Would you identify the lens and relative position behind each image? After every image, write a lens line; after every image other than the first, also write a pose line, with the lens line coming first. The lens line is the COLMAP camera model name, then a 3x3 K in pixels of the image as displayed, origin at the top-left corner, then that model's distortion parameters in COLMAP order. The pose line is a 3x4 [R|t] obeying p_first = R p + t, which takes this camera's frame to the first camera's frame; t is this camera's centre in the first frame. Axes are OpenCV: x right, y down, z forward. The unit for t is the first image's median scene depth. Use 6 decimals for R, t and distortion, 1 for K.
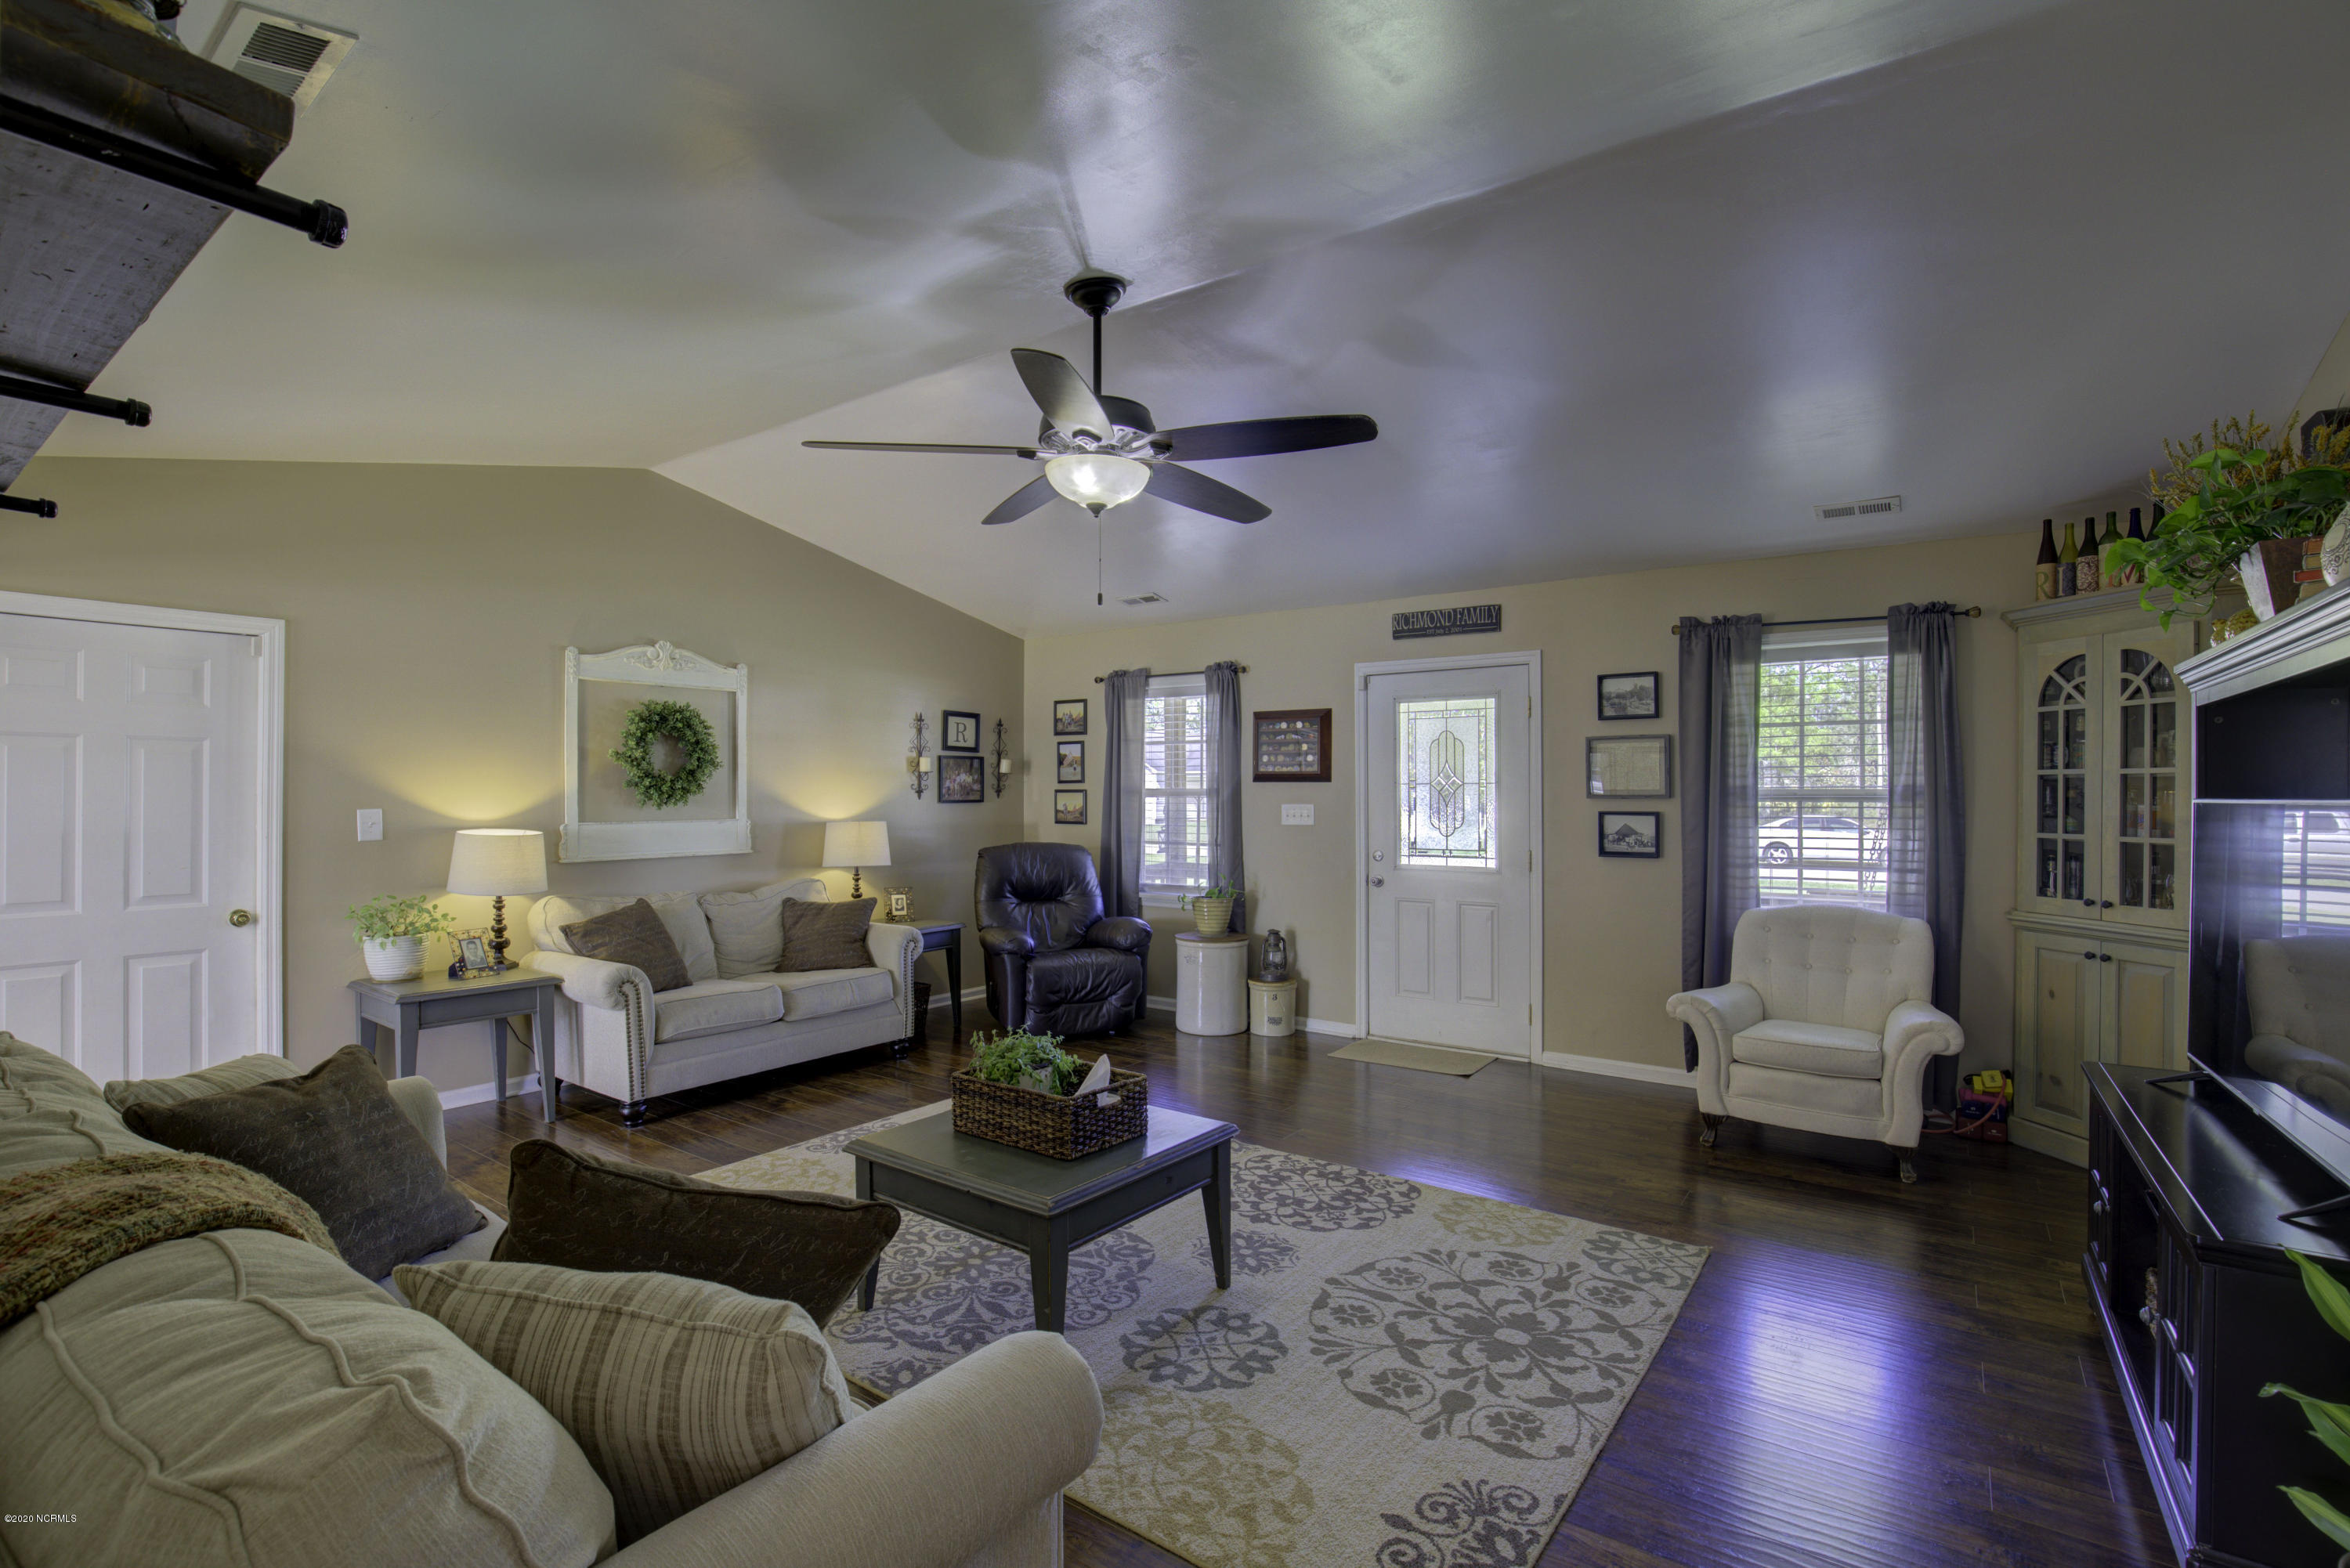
lens RADIAL K [[1072.5, 0, 1174.6], [0, 1072.5, 787.0], [0, 0, 1]] dist [-0.036435, 0.006315]
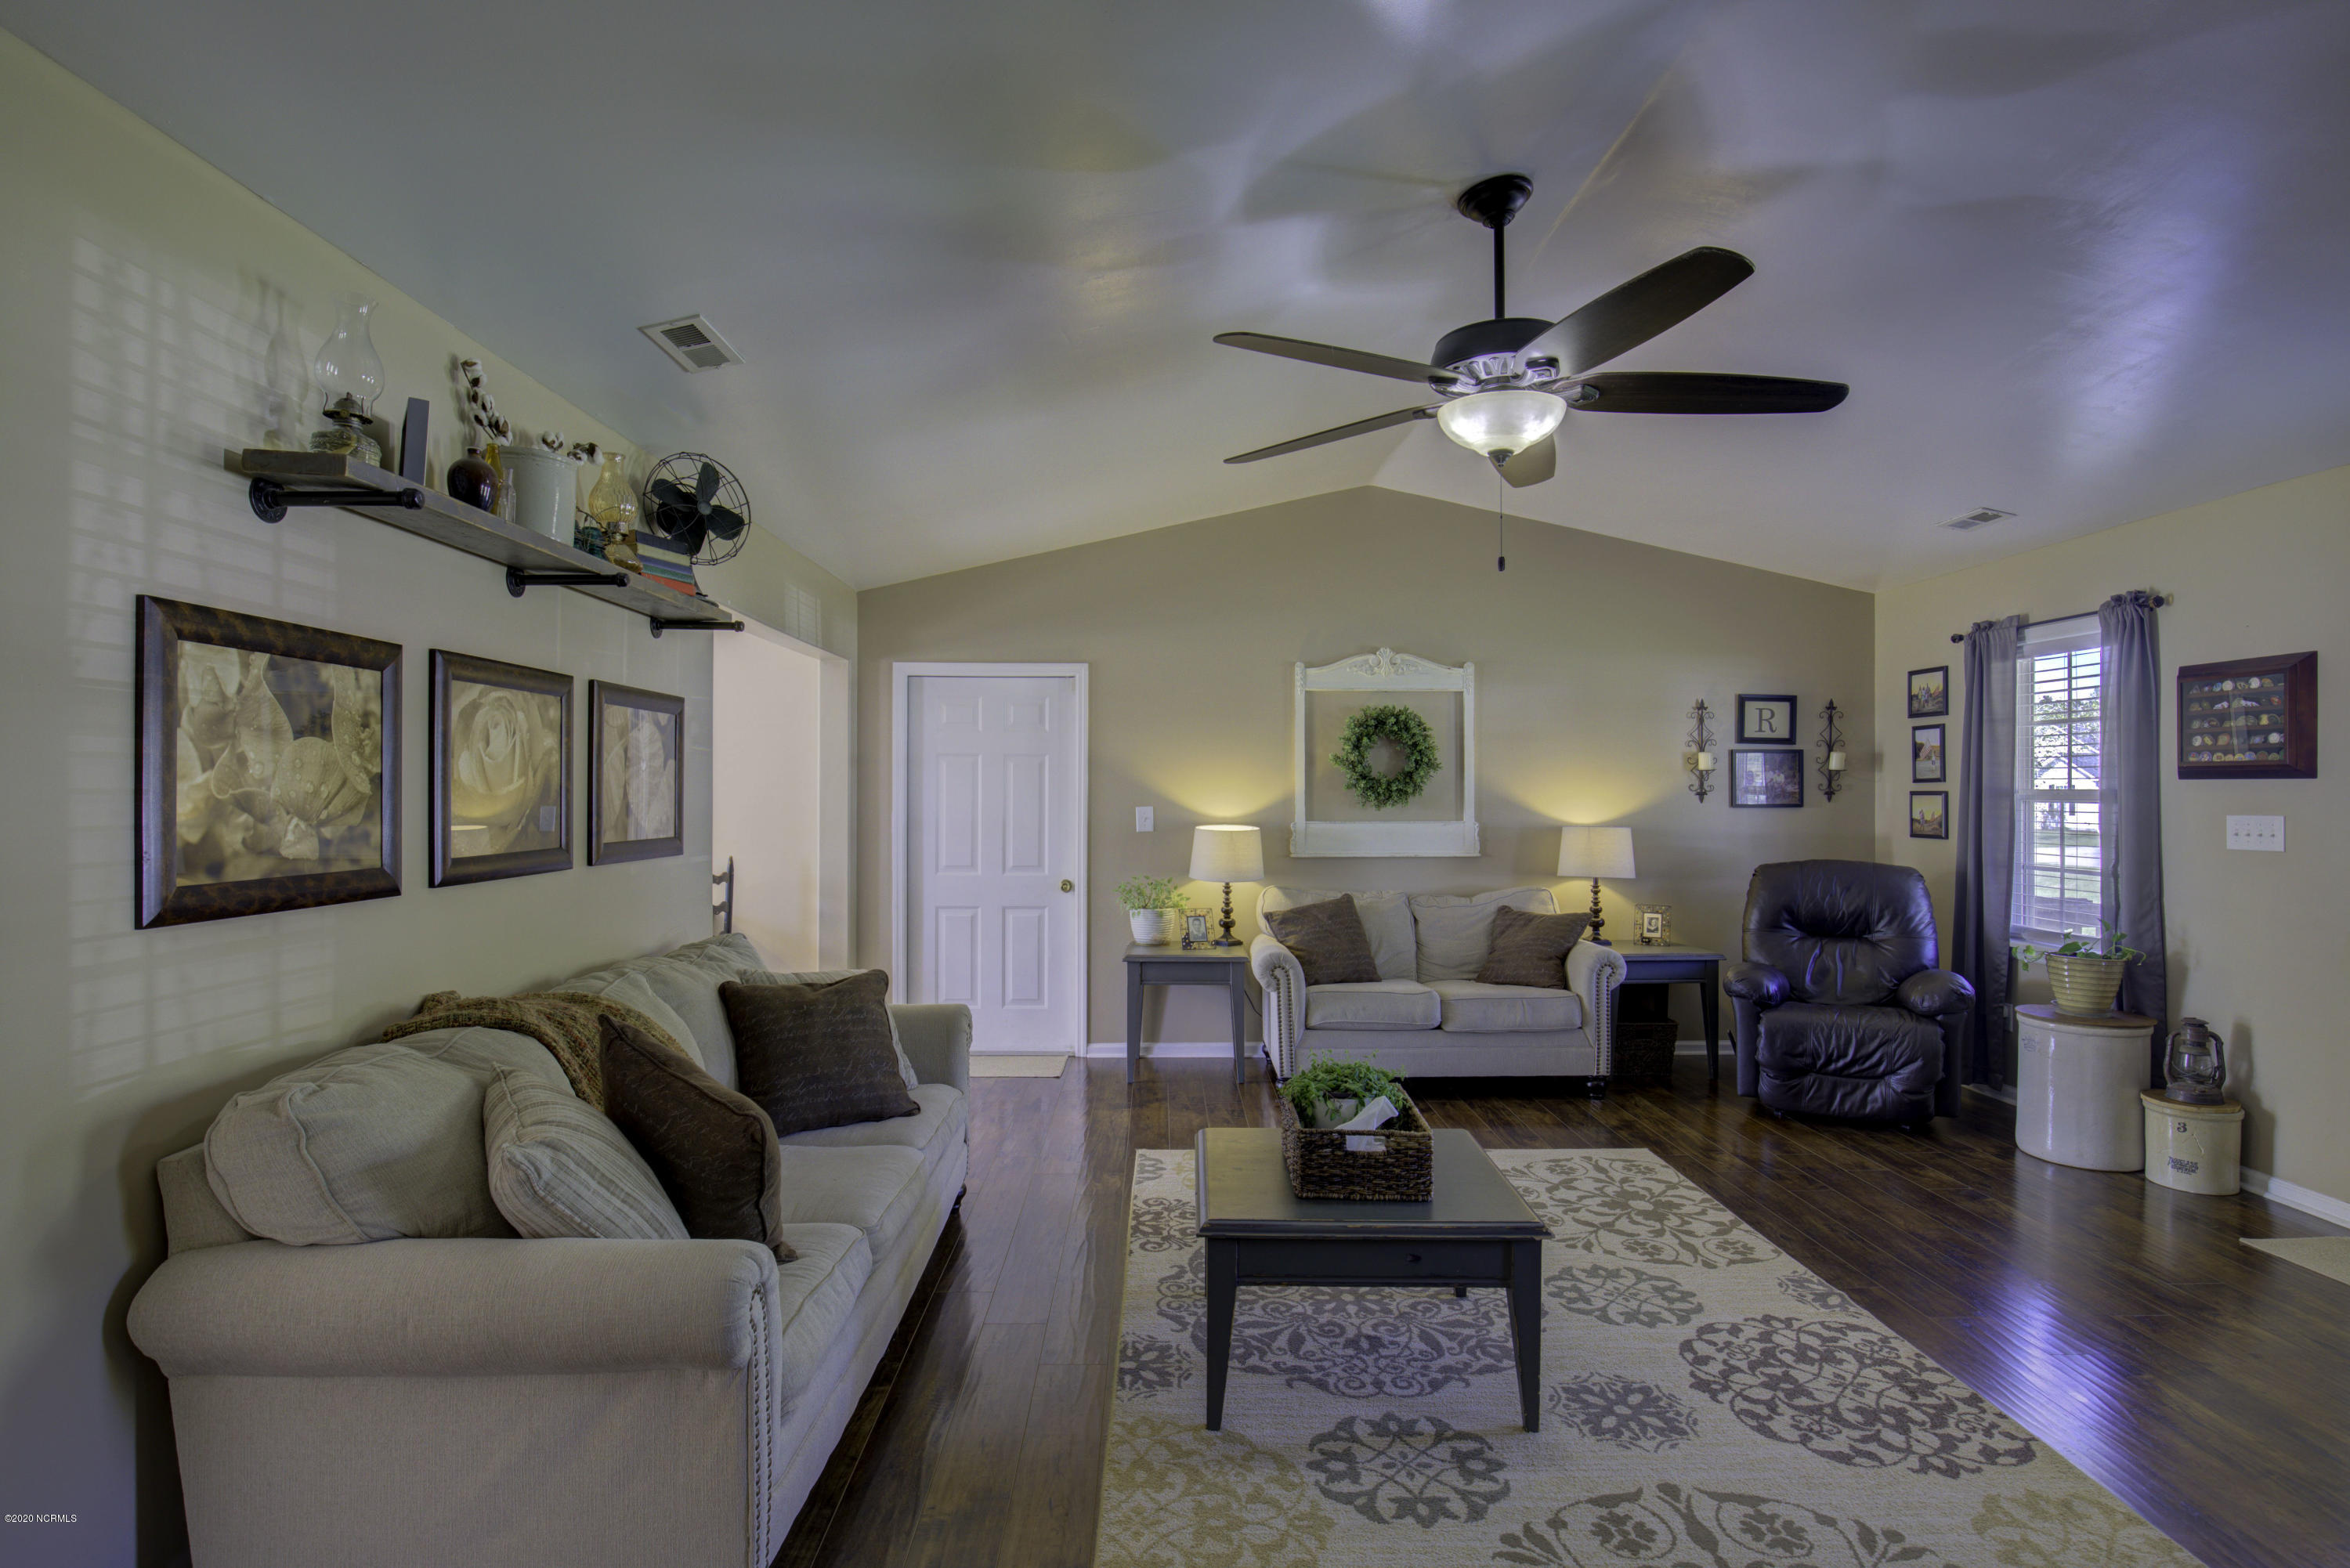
lens RADIAL K [[1174.3, 0, 1173.4], [0, 1174.3, 785.0], [0, 0, 1]] dist [-0.029385, 0.006427]
pose [[0.597515, -0.003928, -0.801848, 0.367094], [0.002336, 0.999992, -0.003158, -0.000594], [0.801854, 0.000014, 0.597520, 0.178826]]
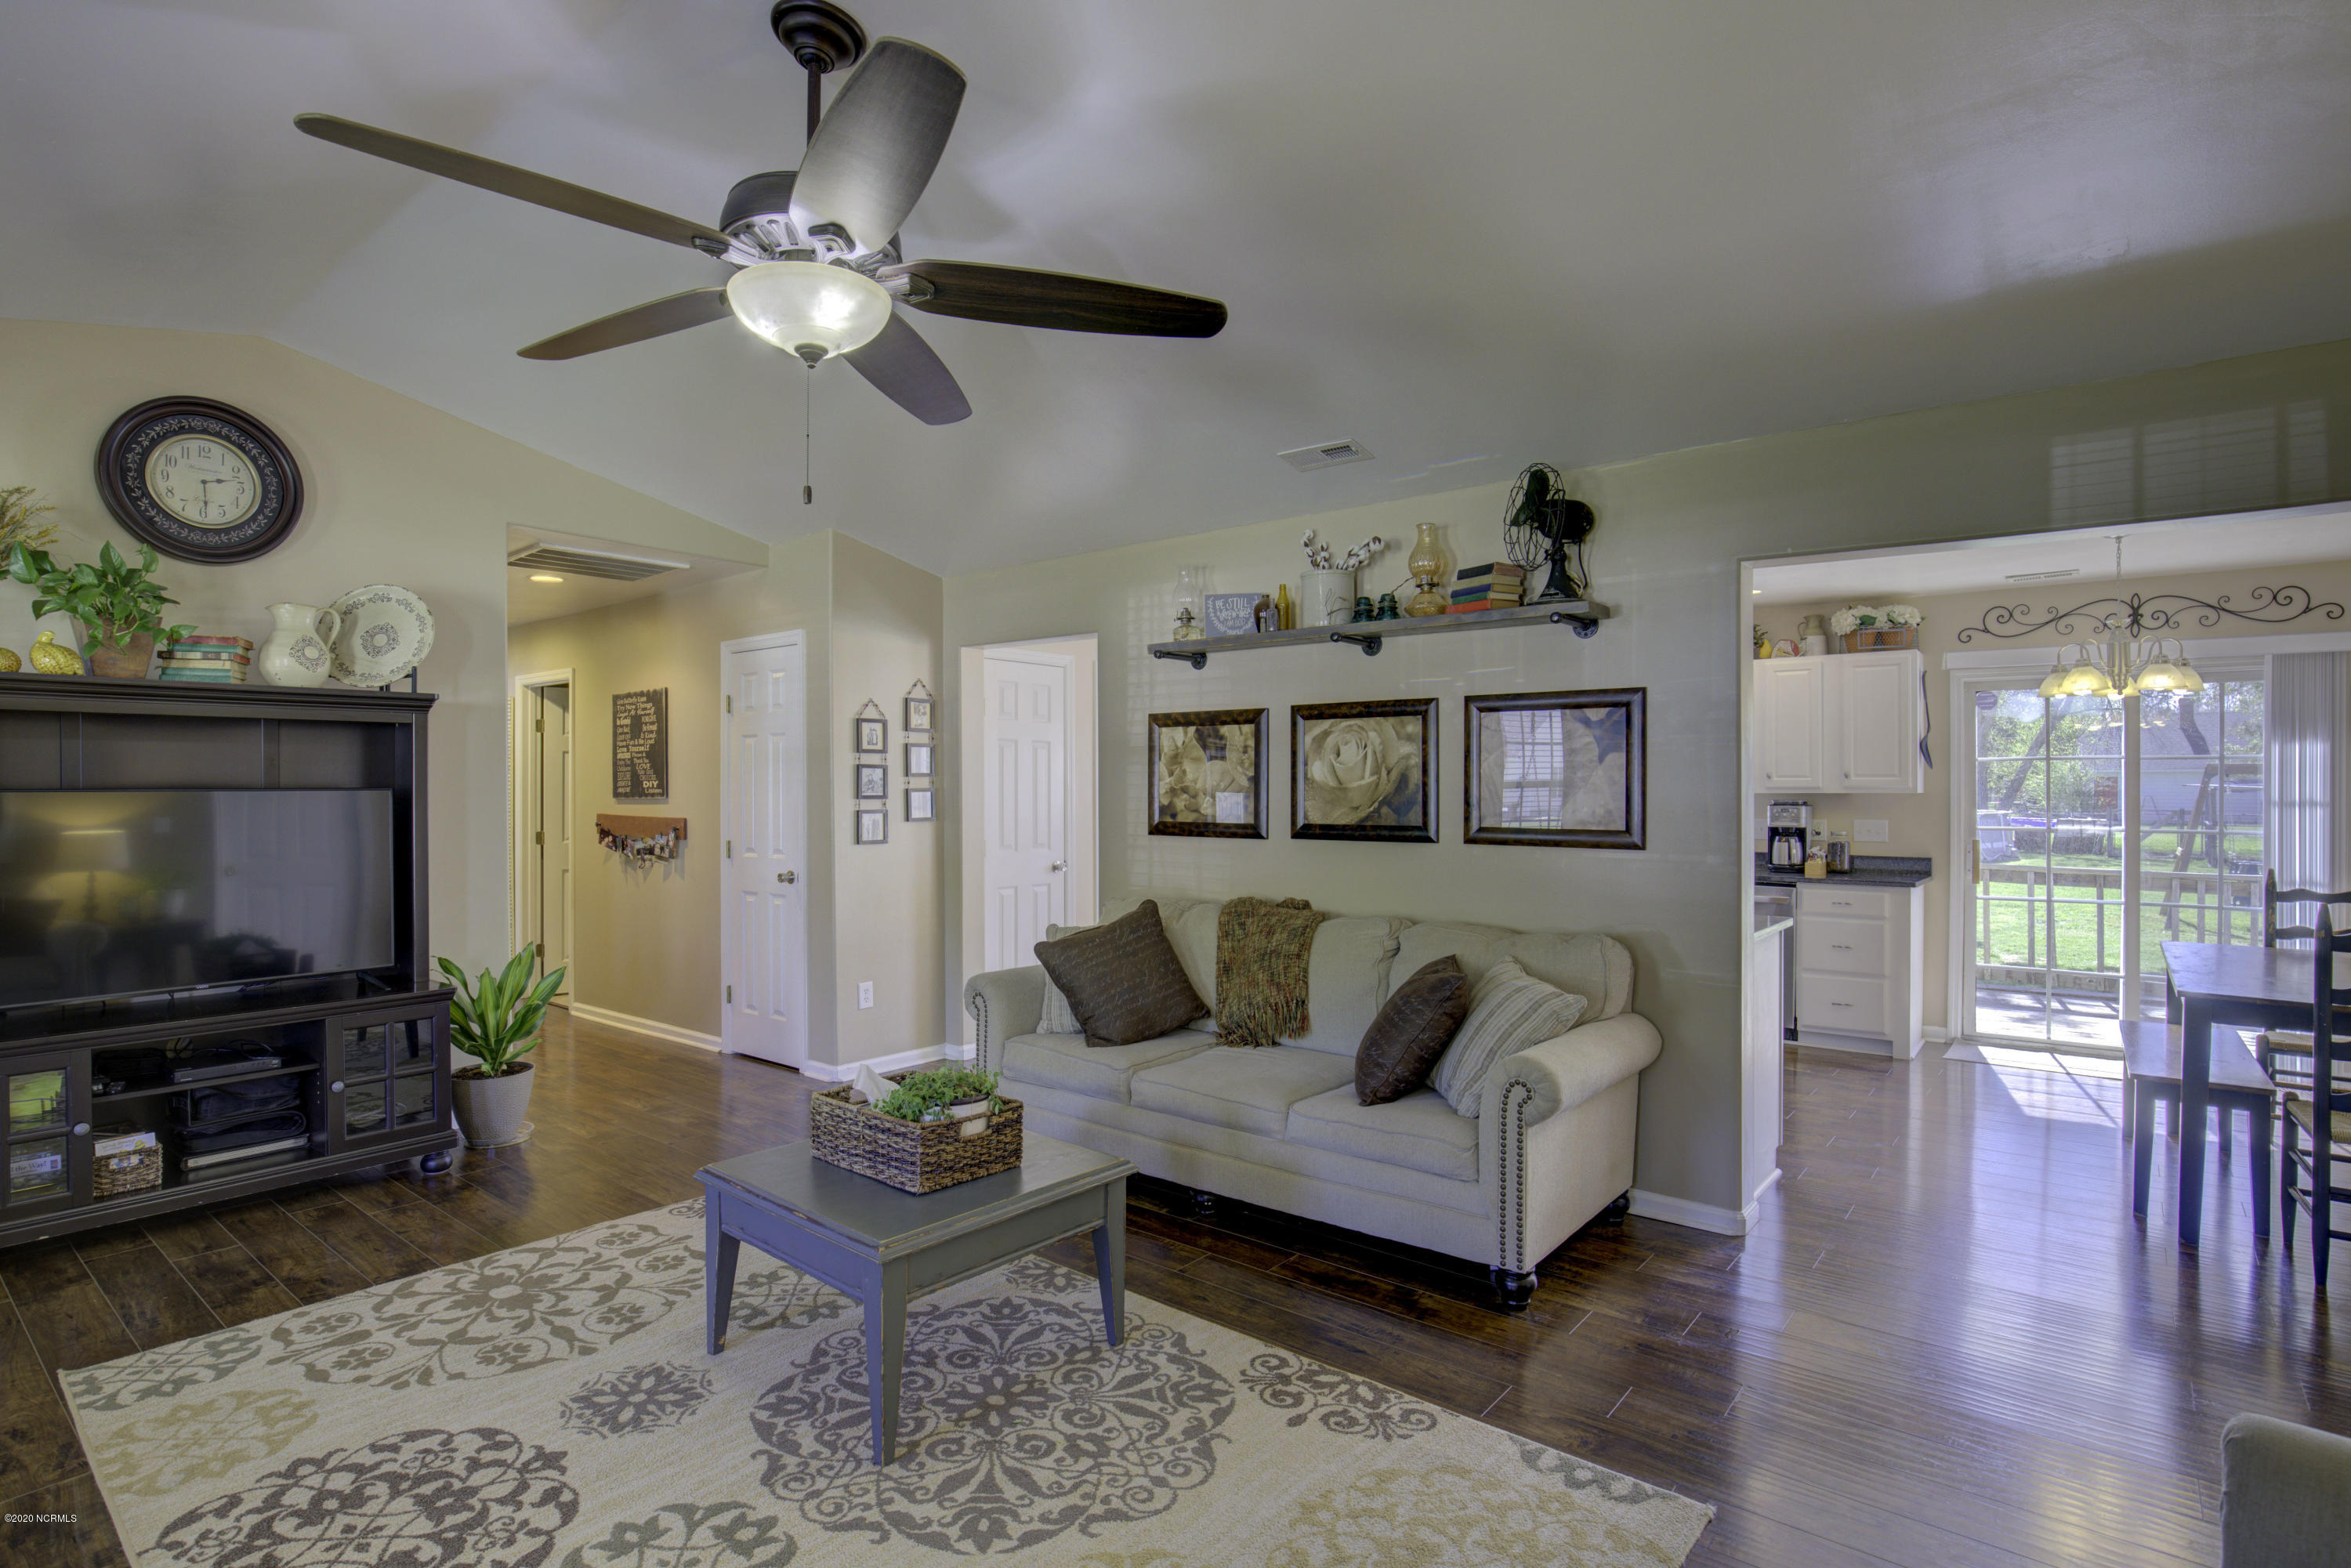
lens RADIAL K [[1174.8, 0, 1174.7], [0, 1174.8, 788.3], [0, 0, 1]] dist [-0.029385, 0.006427]
pose [[-0.998460, -0.002104, 0.055432, -0.243513], [-0.002315, 0.999990, -0.003730, 0.006771], [-0.055424, -0.003853, -0.998456, 1.233921]]
